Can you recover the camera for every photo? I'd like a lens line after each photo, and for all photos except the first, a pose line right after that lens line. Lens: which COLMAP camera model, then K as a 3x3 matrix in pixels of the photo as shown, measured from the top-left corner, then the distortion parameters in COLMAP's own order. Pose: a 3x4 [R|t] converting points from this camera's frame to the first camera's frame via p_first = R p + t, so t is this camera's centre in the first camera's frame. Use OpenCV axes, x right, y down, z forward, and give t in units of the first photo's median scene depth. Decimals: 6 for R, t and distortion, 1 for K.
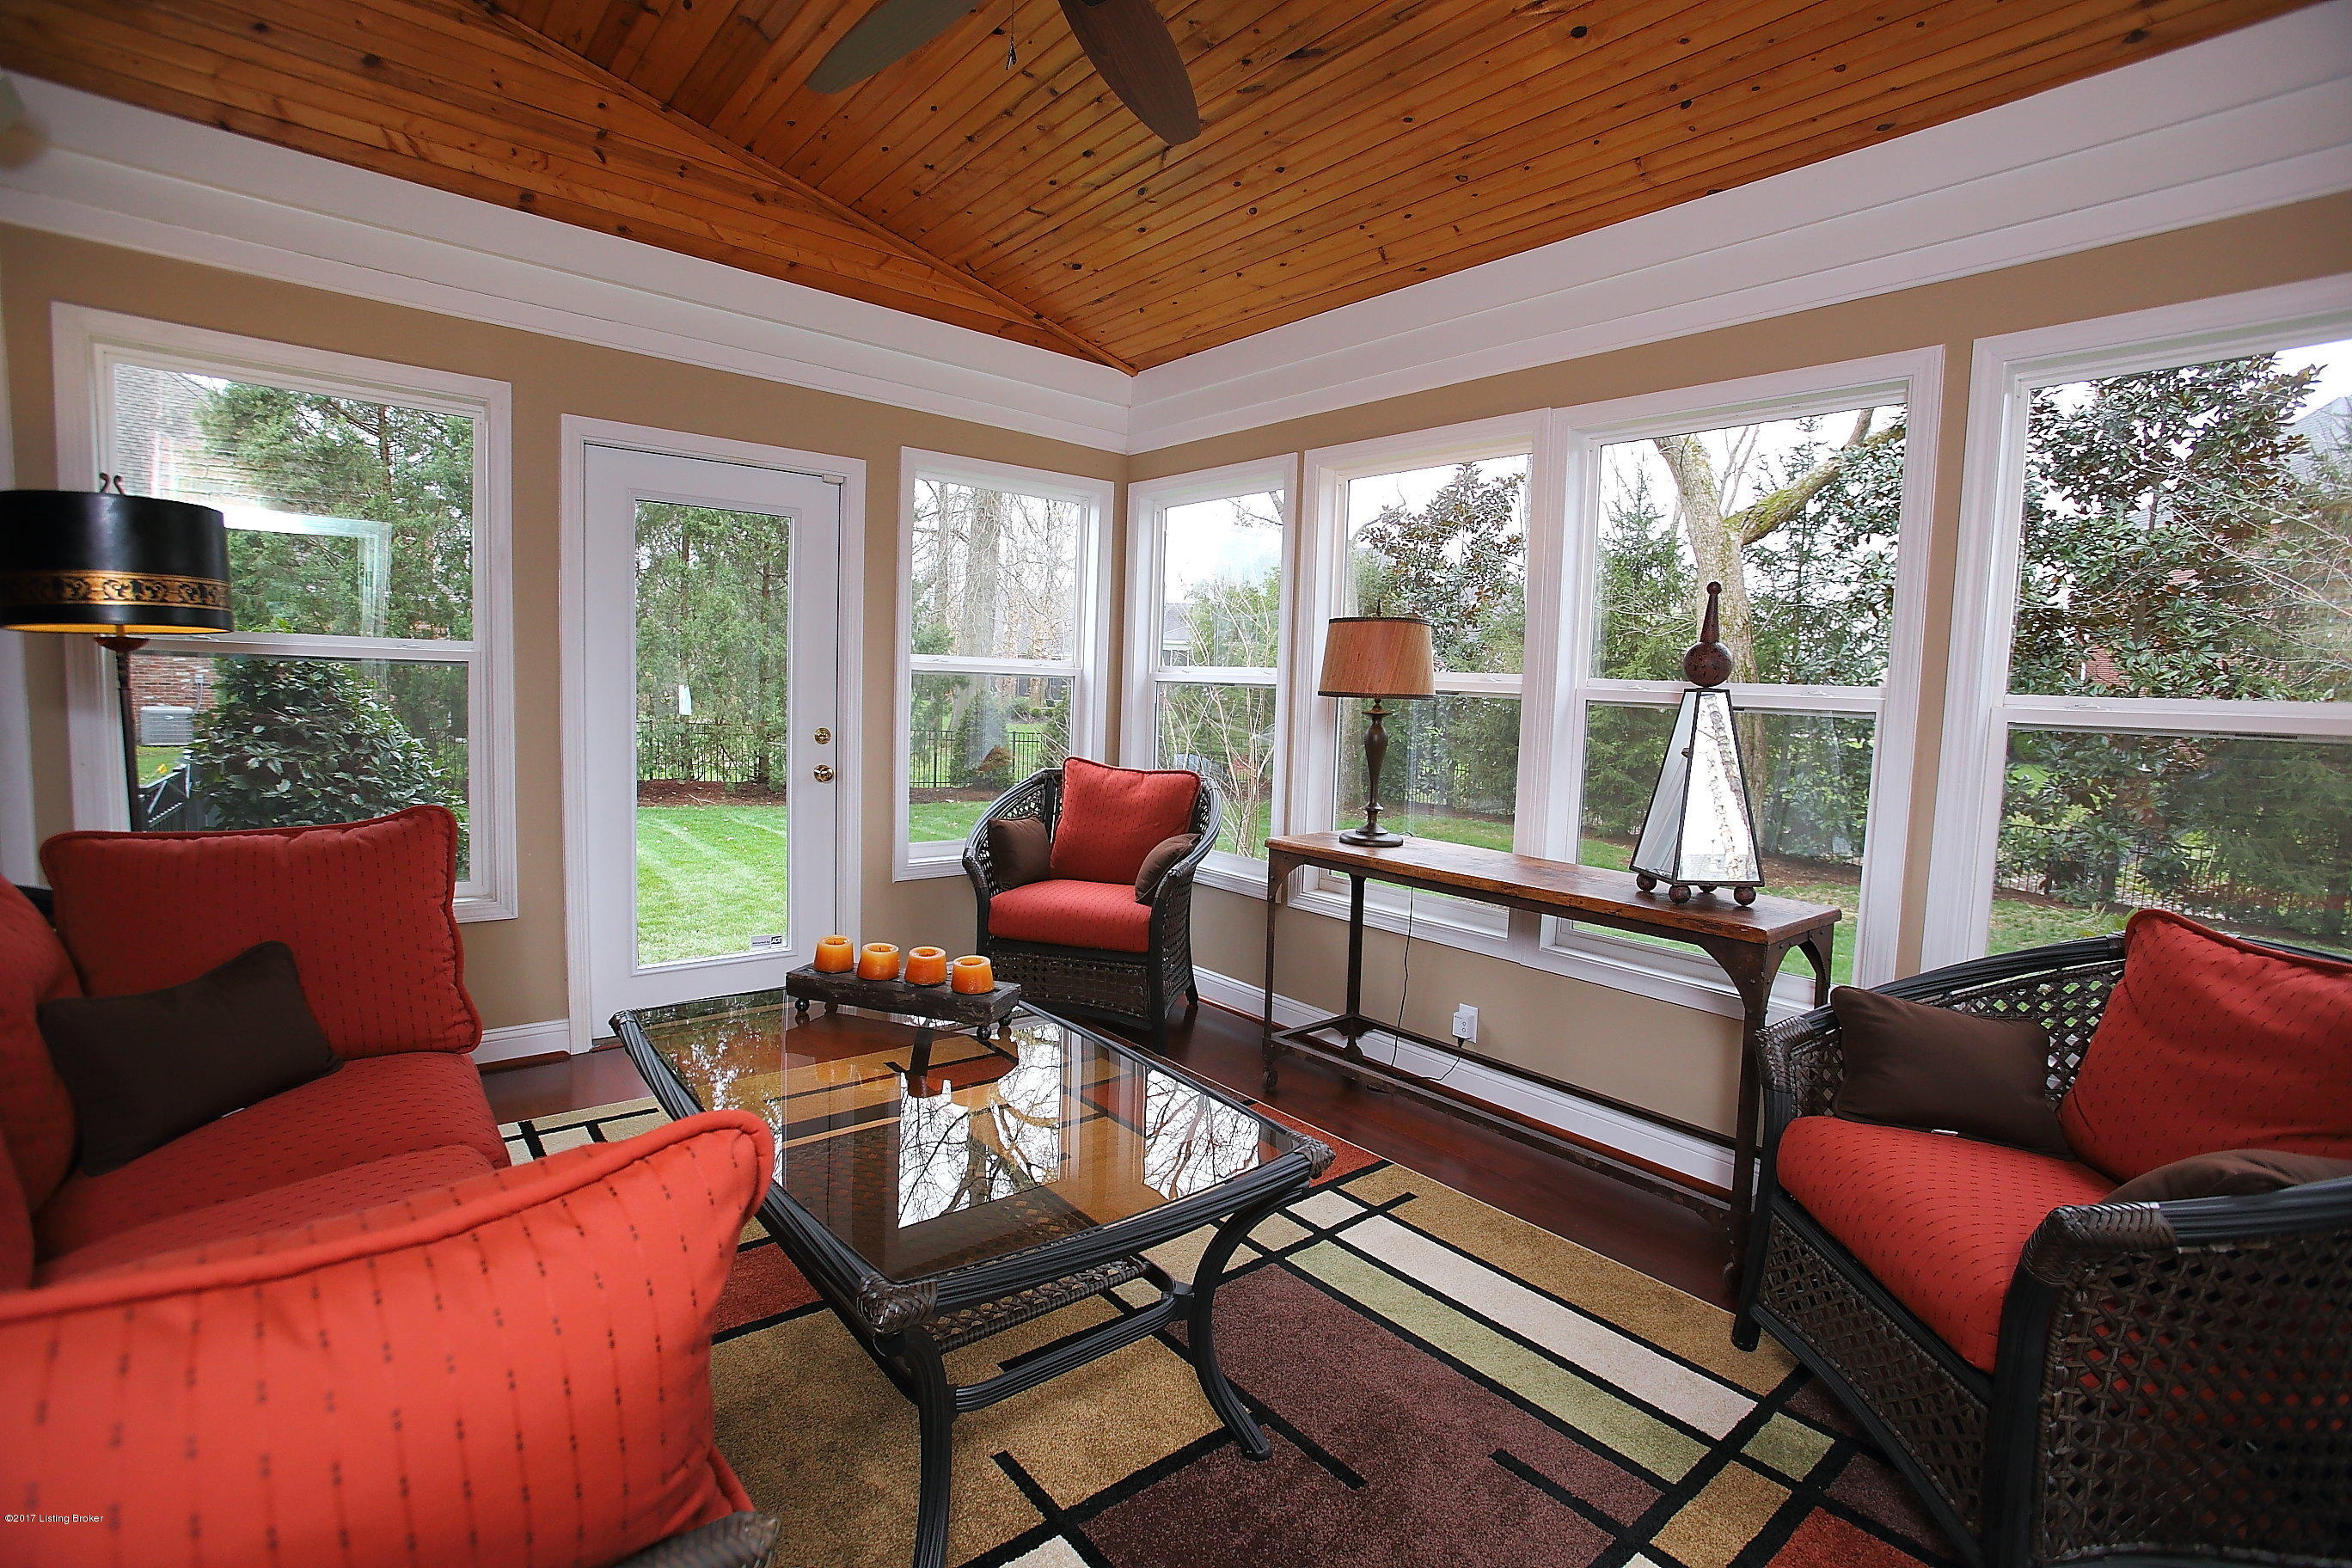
lens RADIAL K [[1086.1, 0, 1172.3], [0, 1086.1, 766.8], [0, 0, 1]] dist [-0.001457, -0.000114]
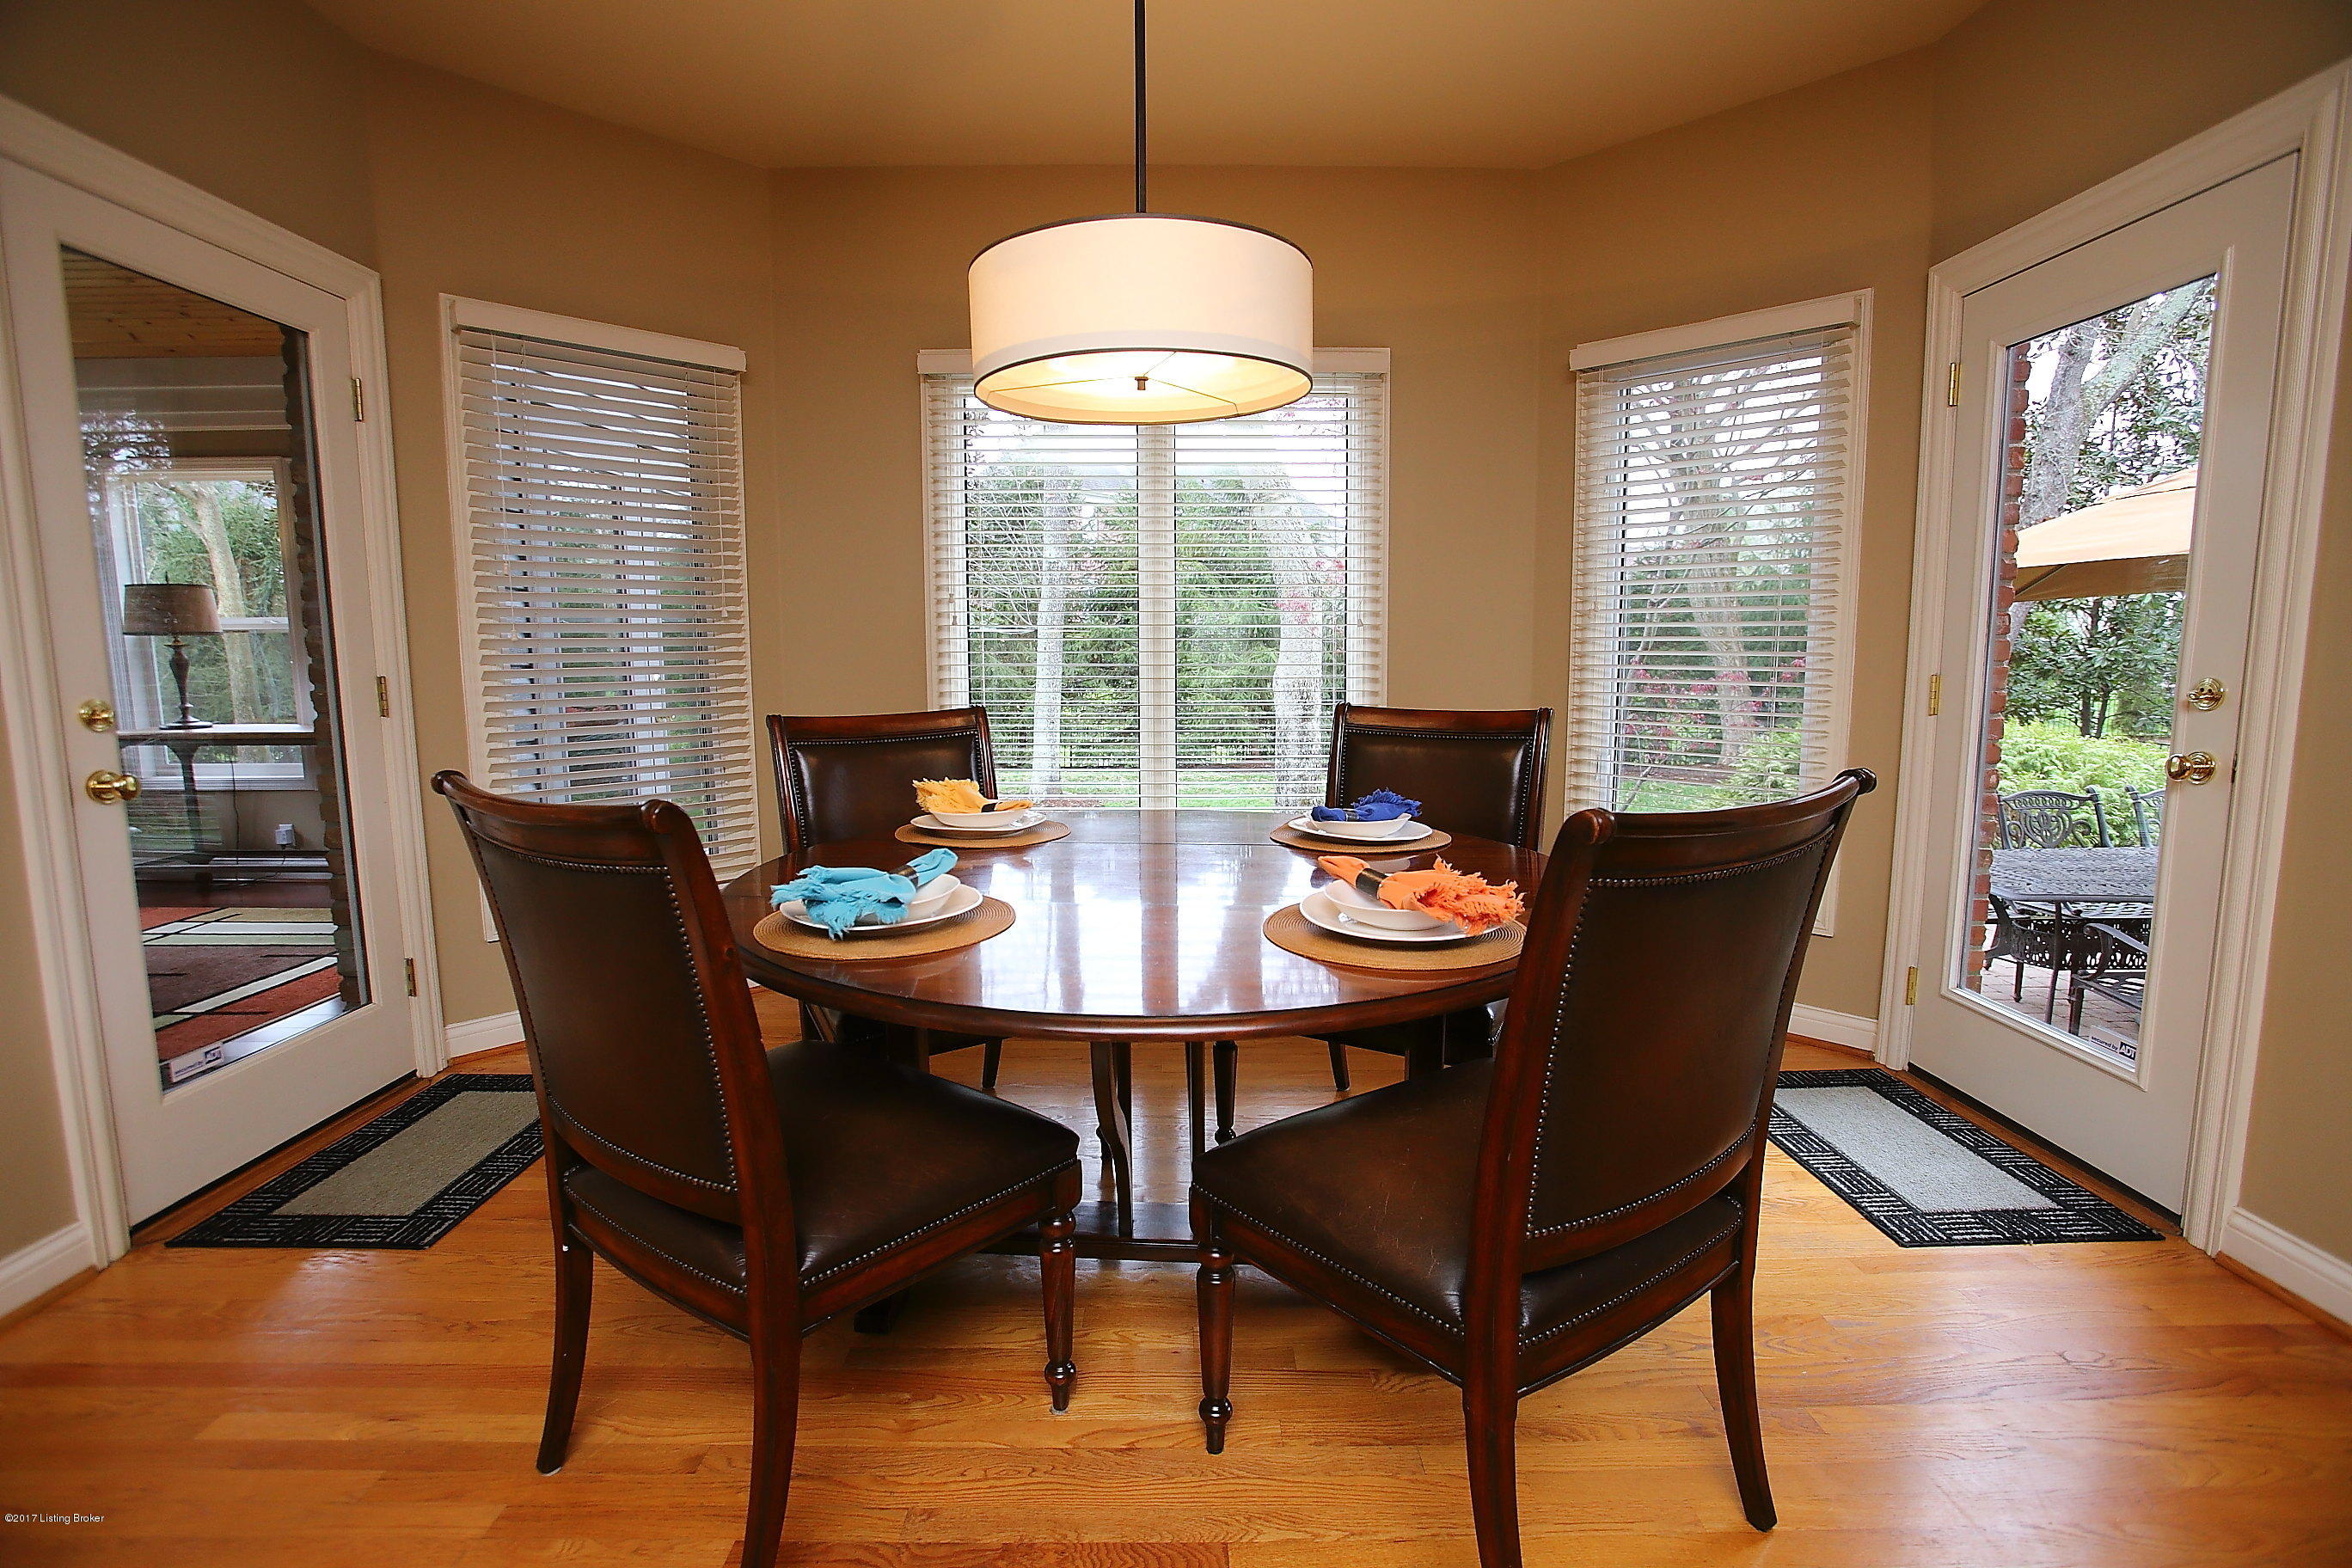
lens RADIAL K [[1086.1, 0, 1172.3], [0, 1086.1, 766.8], [0, 0, 1]] dist [-0.001457, -0.000114]
pose [[0.641716, -0.125898, 0.756538, -0.091424], [0.083791, 0.992039, 0.094014, 0.091543], [-0.762351, 0.003061, 0.647157, -1.042895]]
